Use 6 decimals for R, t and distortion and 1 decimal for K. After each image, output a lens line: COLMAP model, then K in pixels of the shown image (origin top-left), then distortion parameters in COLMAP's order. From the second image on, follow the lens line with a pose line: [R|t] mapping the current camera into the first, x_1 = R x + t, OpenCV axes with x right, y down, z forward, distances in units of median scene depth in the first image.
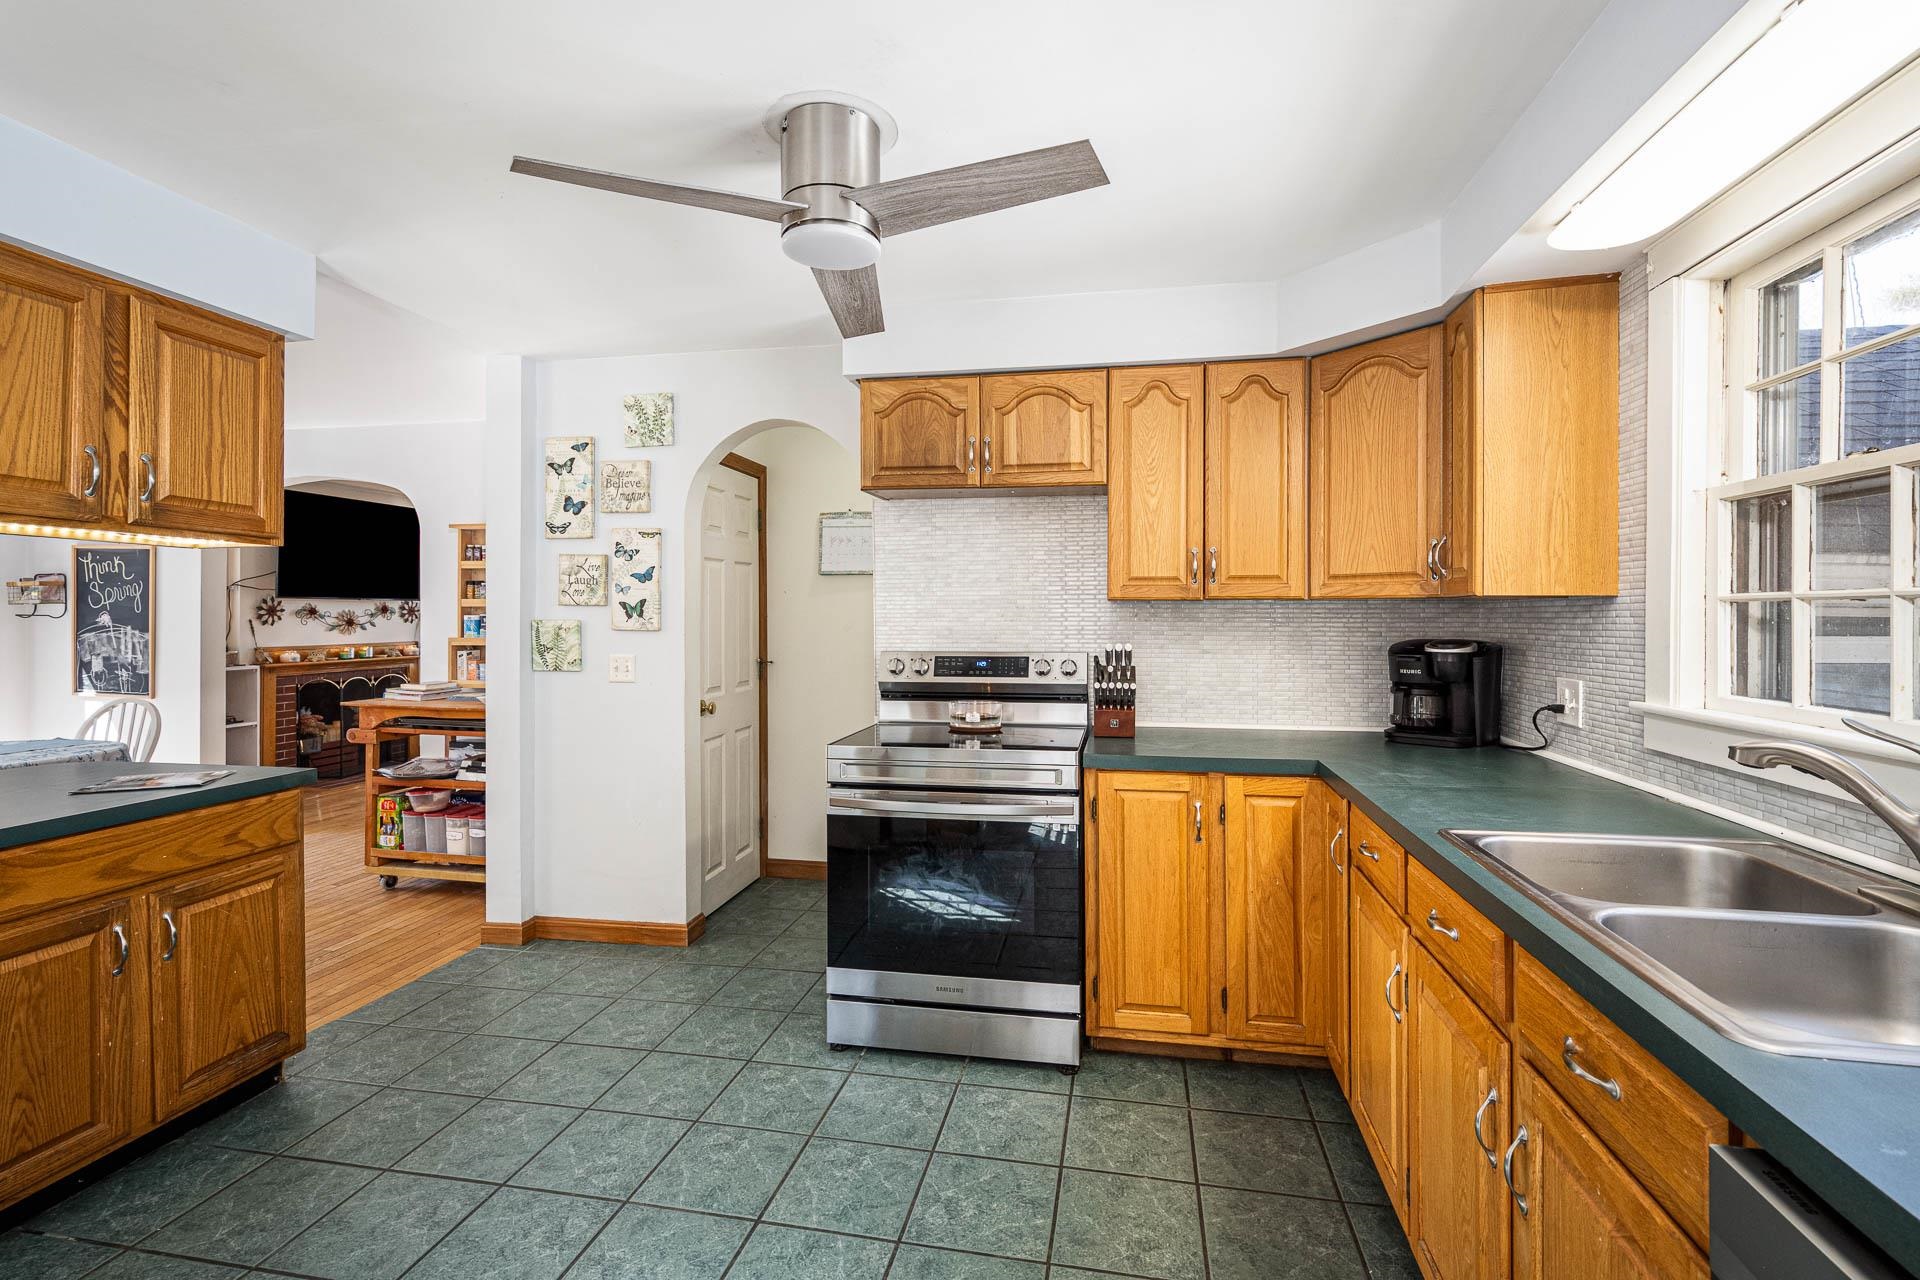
lens RADIAL K [[863.1, 0, 971.2], [0, 863.1, 616.7], [0, 0, 1]] dist [0.000509, 0.000218]
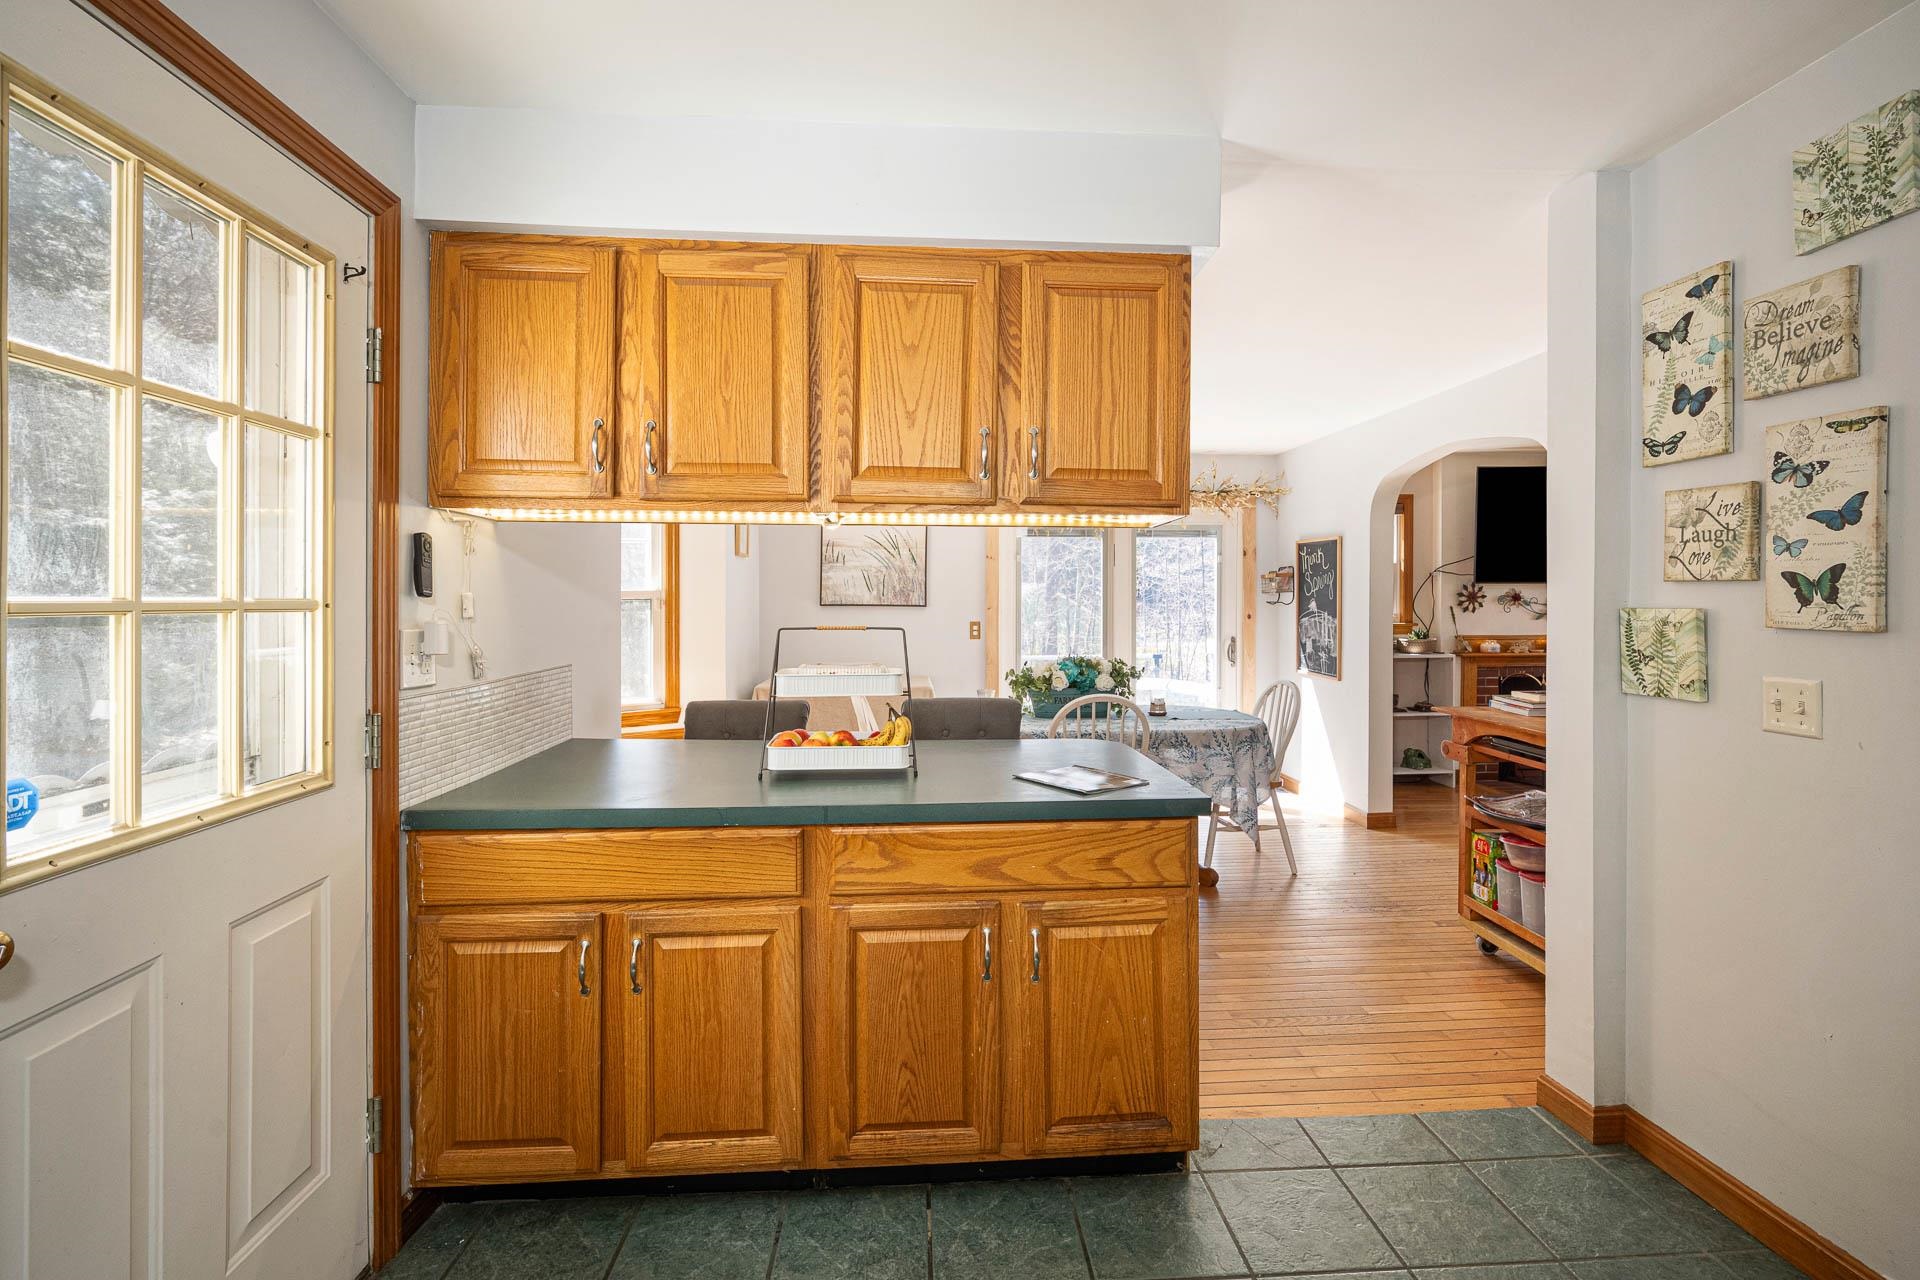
lens RADIAL K [[874.9, 0, 965.2], [0, 874.9, 608.1], [0, 0, 1]] dist [-0.002395, 0.000135]
pose [[0.248316, 0.004672, -0.968668, -0.037622], [-0.000045, 0.999988, 0.004812, 0.001148], [0.968679, -0.001152, 0.248313, 0.421237]]
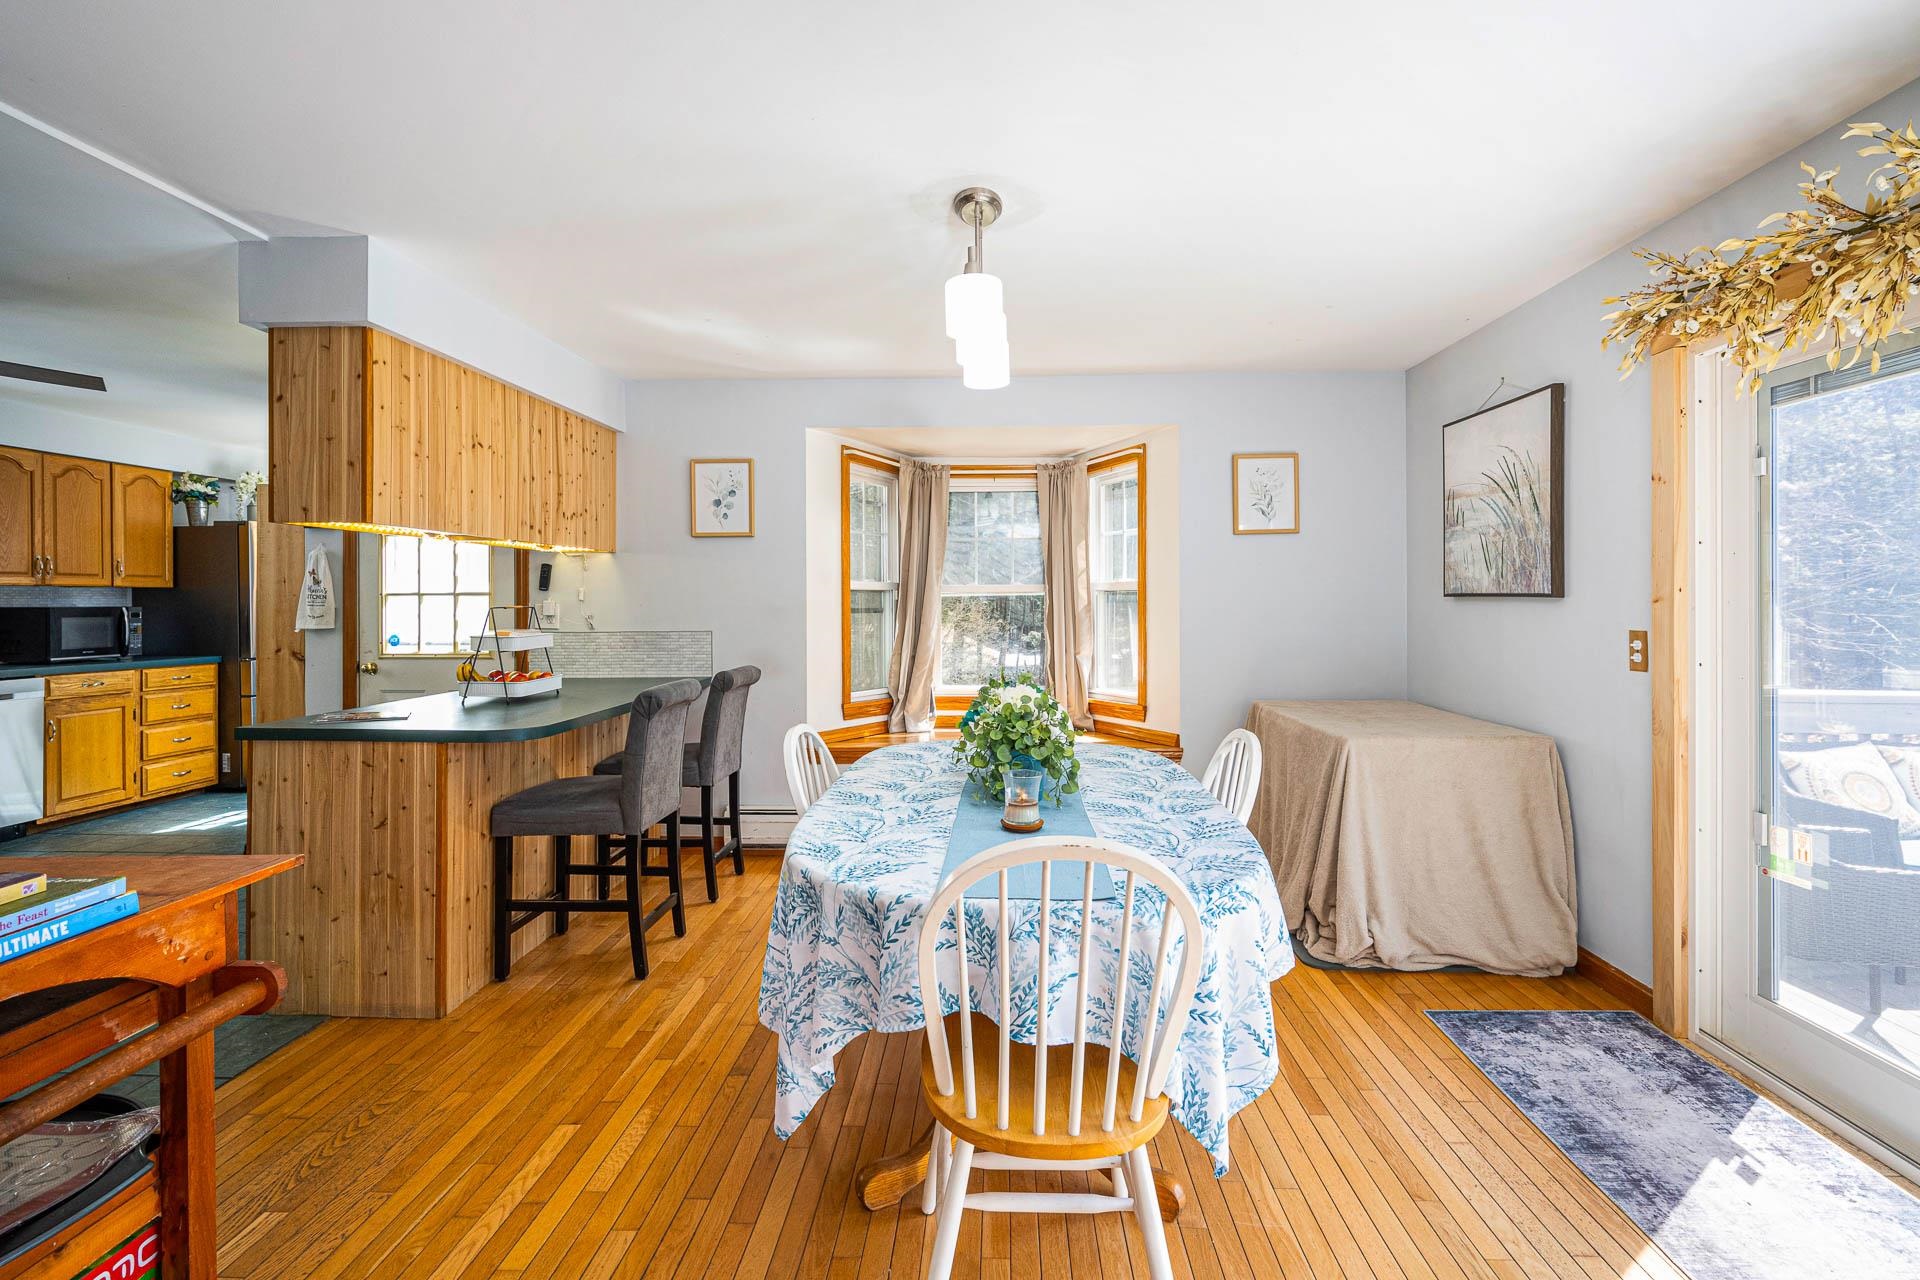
lens RADIAL K [[861.2, 0, 964.3], [0, 861.2, 605.3], [0, 0, 1]] dist [0.000582, 0.000385]
pose [[-0.989823, -0.000943, -0.142298, -1.063563], [-0.001512, 0.999991, 0.003892, 0.012528], [0.142294, 0.004068, -0.989816, 1.555359]]
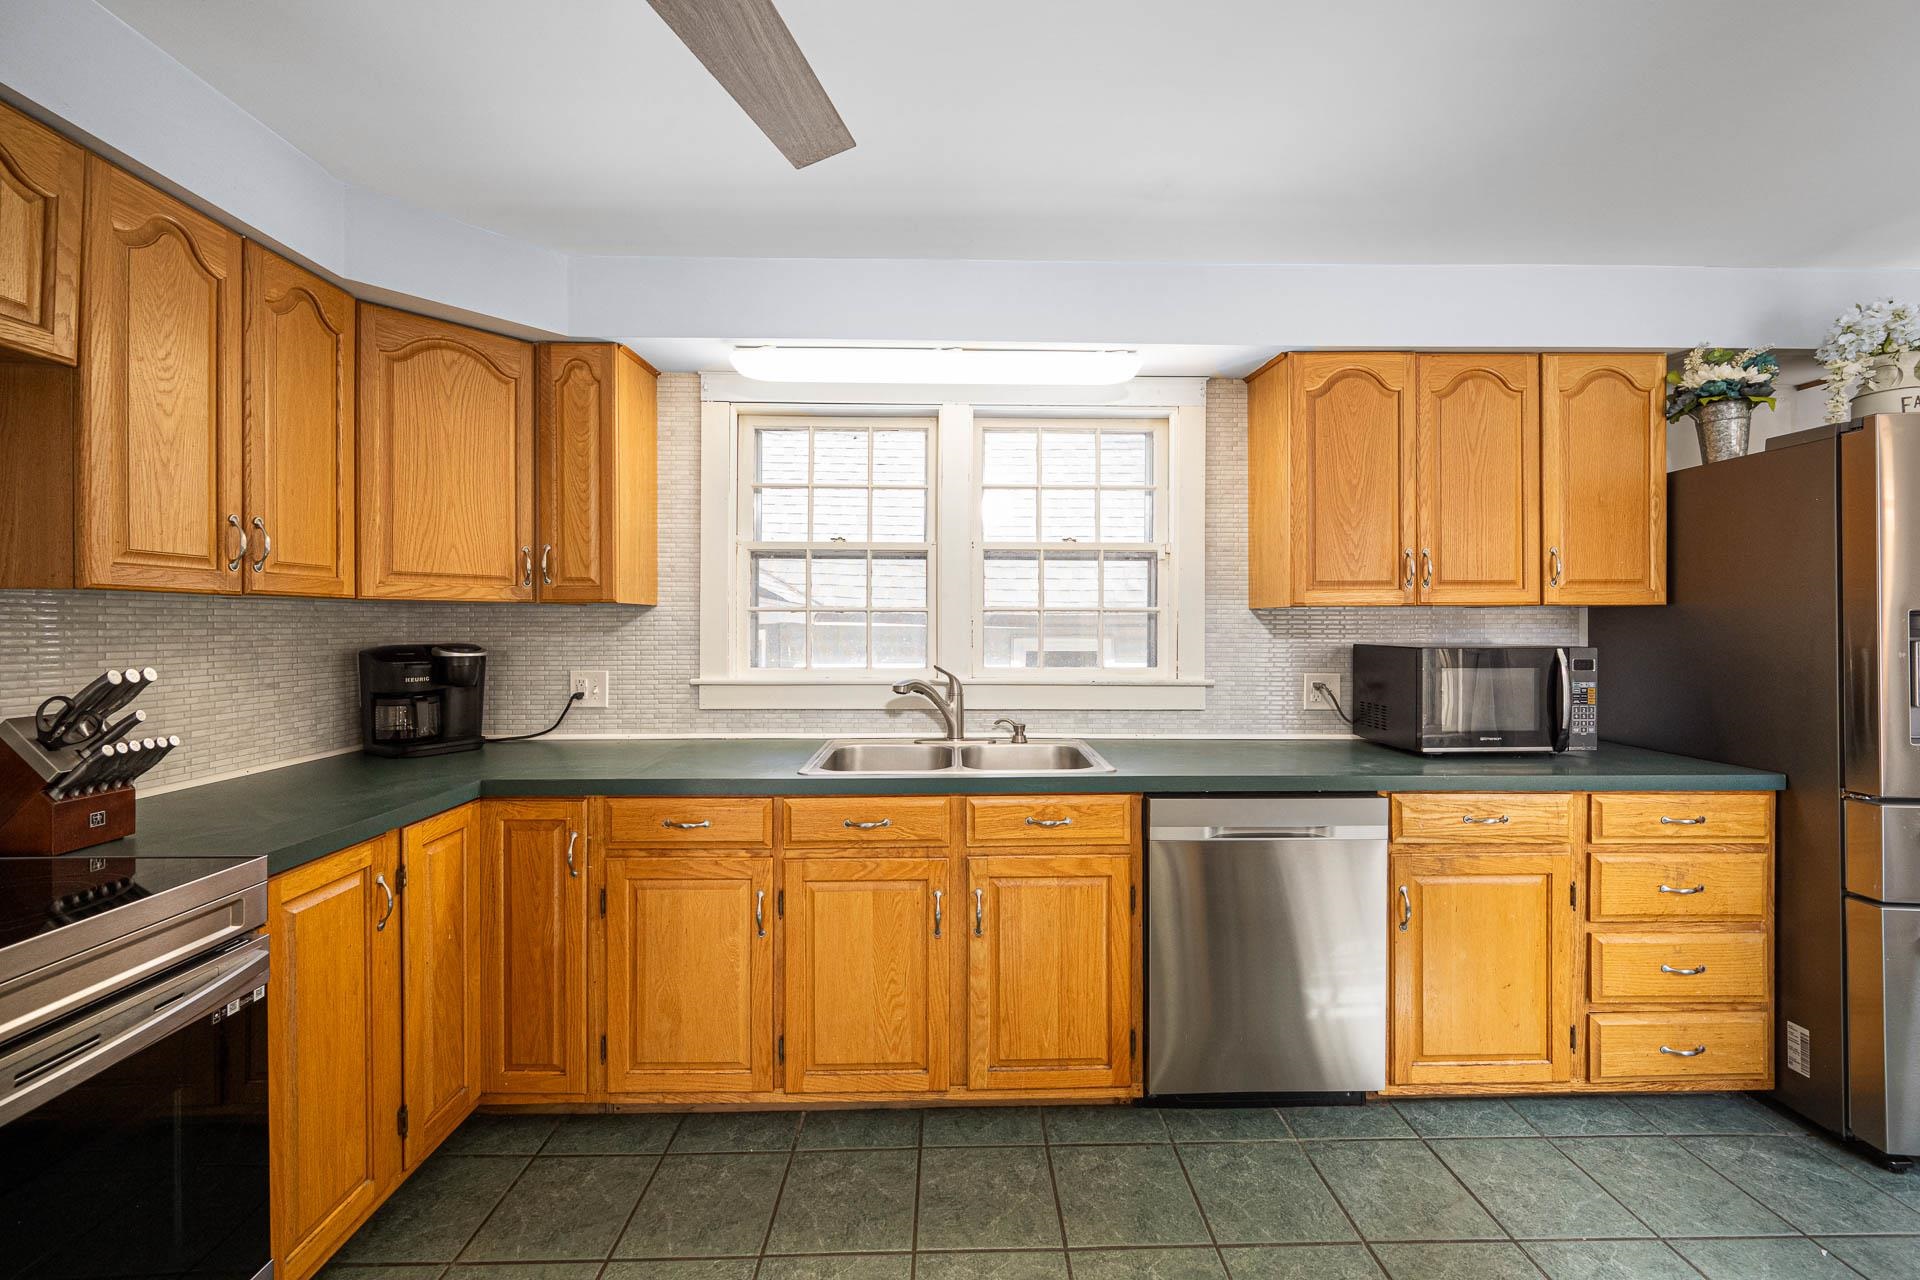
lens RADIAL K [[761.8, 0, 964.1], [0, 761.8, 626.1], [0, 0, 1]] dist [-0.000878, 0.000503]
pose [[-0.212829, -0.005634, 0.977073, -0.334254], [0.001319, 0.999981, 0.006053, 0.001266], [-0.977089, 0.002577, -0.212817, 0.470102]]
